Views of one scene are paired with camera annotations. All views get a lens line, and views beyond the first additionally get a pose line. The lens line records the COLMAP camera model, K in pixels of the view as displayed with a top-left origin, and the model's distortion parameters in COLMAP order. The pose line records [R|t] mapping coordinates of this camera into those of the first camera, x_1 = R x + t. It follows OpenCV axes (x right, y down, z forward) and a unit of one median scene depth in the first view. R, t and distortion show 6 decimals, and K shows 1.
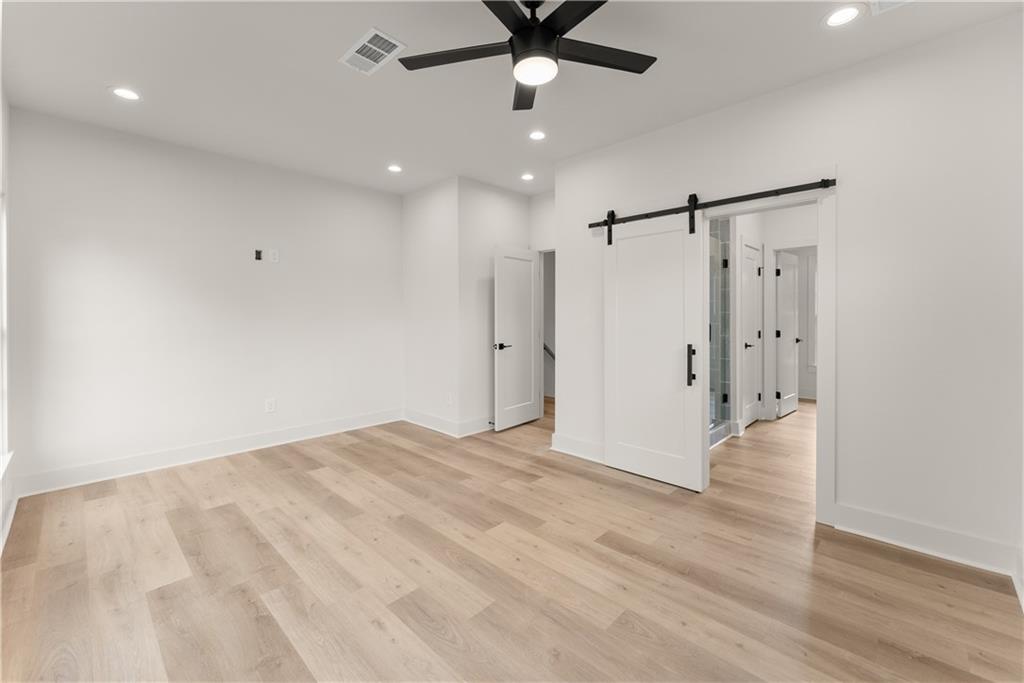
lens RADIAL K [[416.3, 0, 526.1], [0, 416.3, 320.5], [0, 0, 1]] dist [-0.000392, -0.000275]
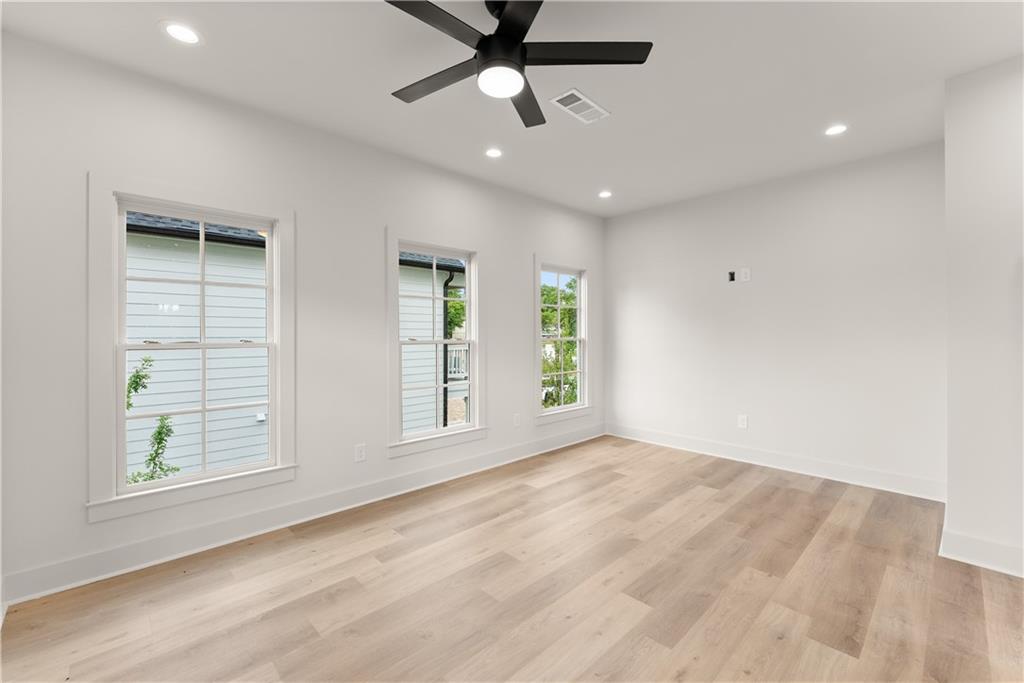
lens RADIAL K [[416.3, 0, 507.5], [0, 416.3, 335.0], [0, 0, 1]] dist [-0.000392, -0.000275]
pose [[-0.061128, -0.000100, -0.998130, 0.623315], [-0.008919, 0.999960, 0.000446, -0.006425], [0.998090, 0.008930, -0.061127, 0.680489]]
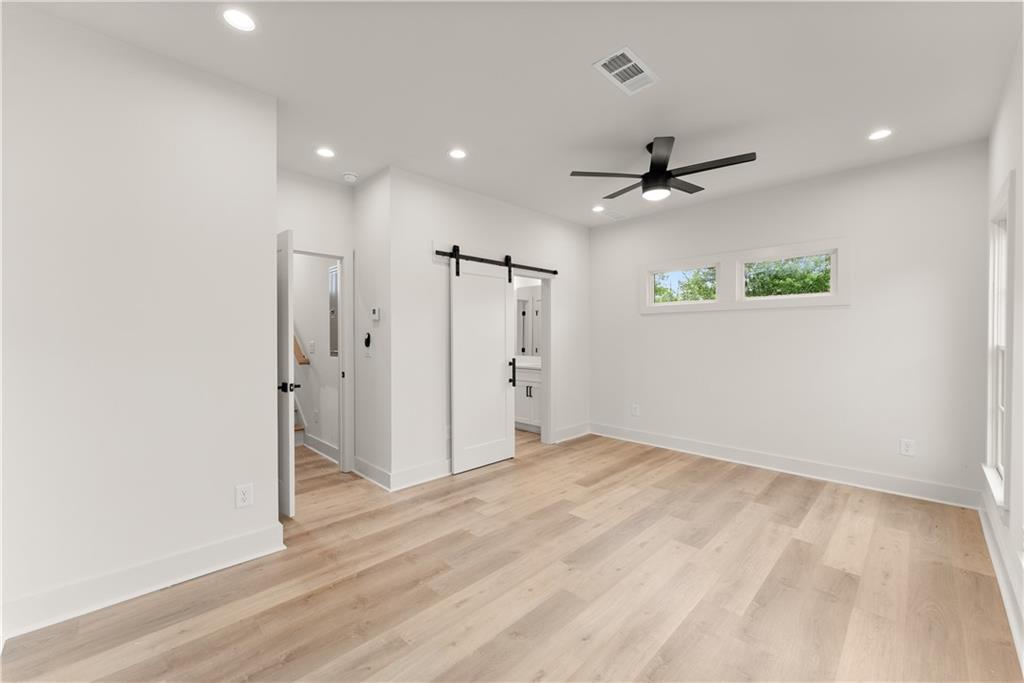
lens RADIAL K [[416.3, 0, 495.7], [0, 416.3, 339.7], [0, 0, 1]] dist [-0.000392, -0.000275]
pose [[0.052474, -0.002870, 0.998618, -1.084809], [0.014128, 0.999898, 0.002131, -0.012271], [-0.998522, 0.013997, 0.052509, 0.991650]]
